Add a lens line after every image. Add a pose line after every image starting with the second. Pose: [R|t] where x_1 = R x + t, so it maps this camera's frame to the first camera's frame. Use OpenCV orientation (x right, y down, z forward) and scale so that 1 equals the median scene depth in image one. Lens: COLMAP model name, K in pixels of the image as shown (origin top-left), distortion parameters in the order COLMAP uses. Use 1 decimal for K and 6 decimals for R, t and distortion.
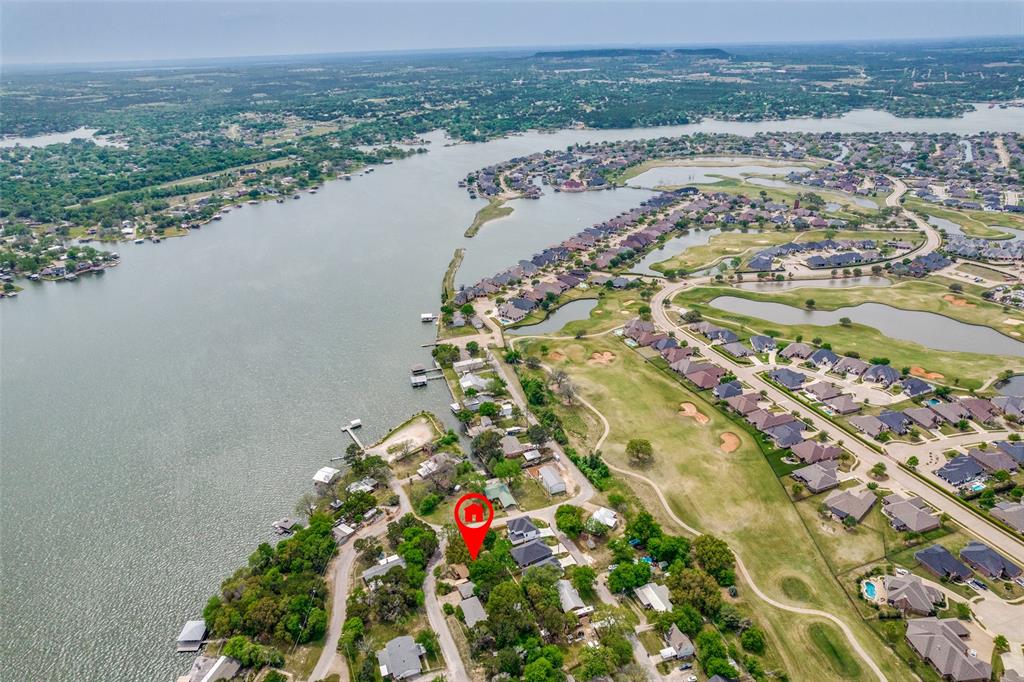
lens RADIAL K [[676.4, 0, 513.1], [0, 676.4, 344.7], [0, 0, 1]] dist [-0.067880, 0.062630]
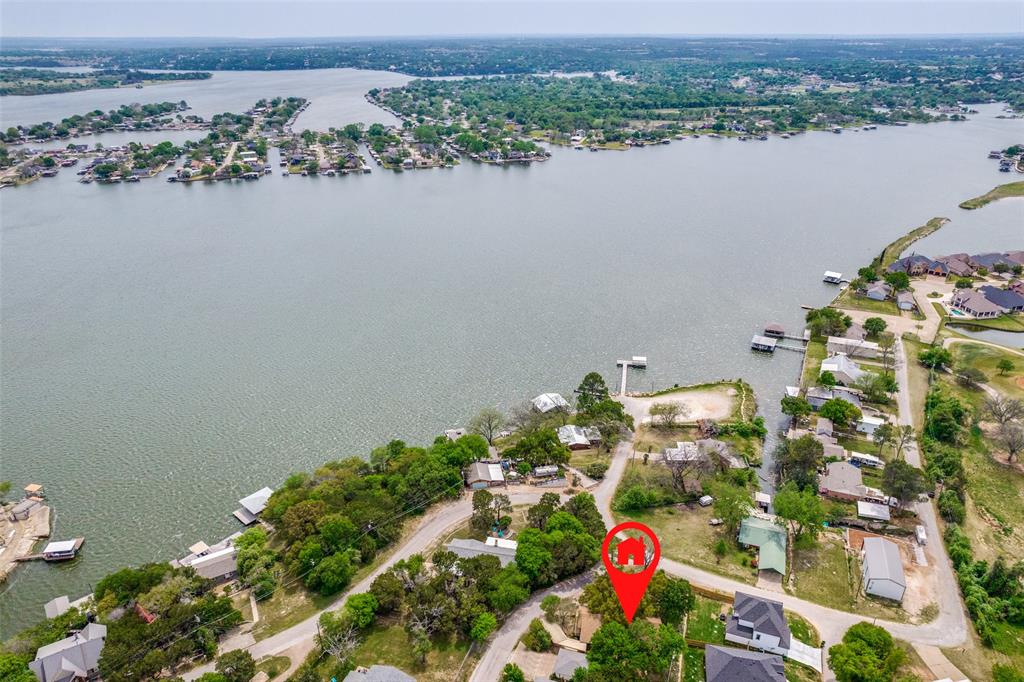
lens RADIAL K [[676.4, 0, 513.1], [0, 676.4, 344.7], [0, 0, 1]] dist [-0.067880, 0.062630]
pose [[0.734122, 0.307353, -0.605474, 0.091944], [-0.300451, 0.946684, 0.116271, 0.060194], [0.608929, 0.096558, 0.787326, 0.378587]]
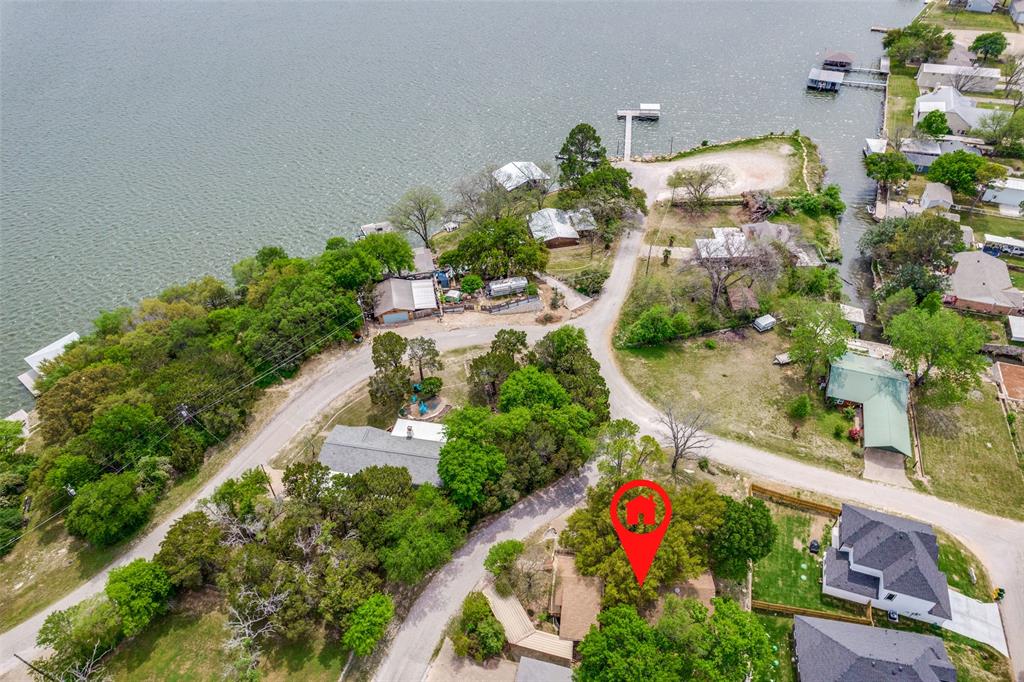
lens RADIAL K [[639.7, 0, 516.5], [0, 639.7, 339.7], [0, 0, 1]] dist [-0.059062, 0.050178]
pose [[0.756201, 0.449050, -0.475935, -0.014726], [-0.260776, 0.873914, 0.410207, 0.101510], [0.600130, -0.186087, 0.777956, 0.573622]]
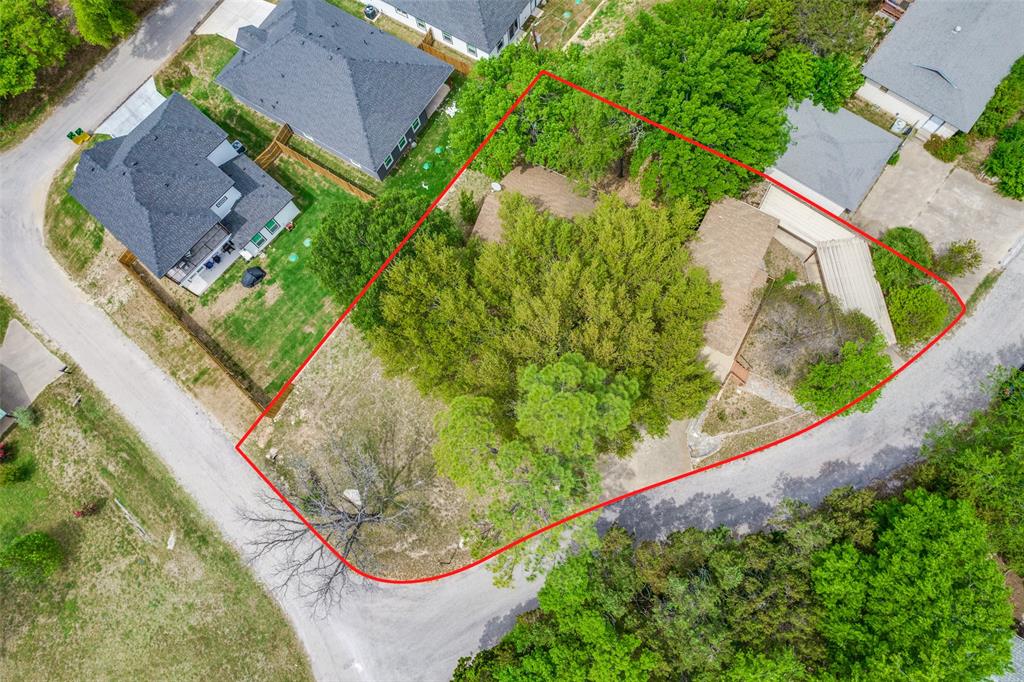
lens RADIAL K [[676.4, 0, 513.1], [0, 676.4, 344.7], [0, 0, 1]] dist [-0.067880, 0.062630]
pose [[-0.463165, -0.839818, 0.283166, -0.080608], [0.437121, 0.061473, 0.897300, 0.129451], [-0.770976, 0.539376, 0.338630, 0.711045]]
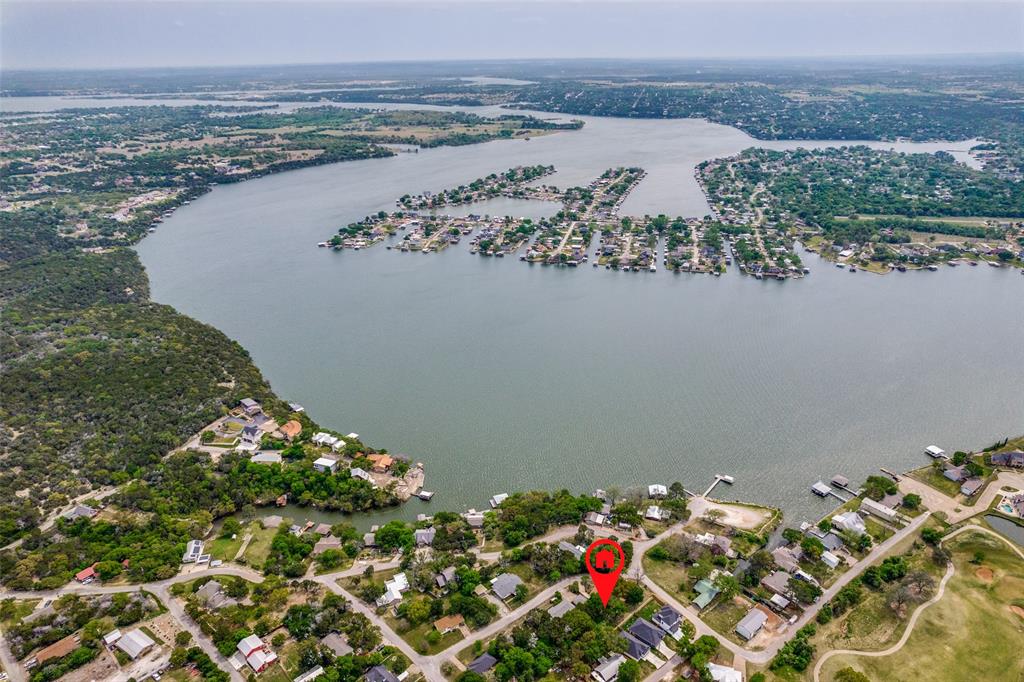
lens RADIAL K [[676.4, 0, 513.1], [0, 676.4, 344.7], [0, 0, 1]] dist [-0.067880, 0.062630]
pose [[0.298524, 0.418475, -0.857766, 0.564922], [-0.389817, 0.873824, 0.290644, -0.284587], [0.871164, 0.247608, 0.423986, 0.135739]]
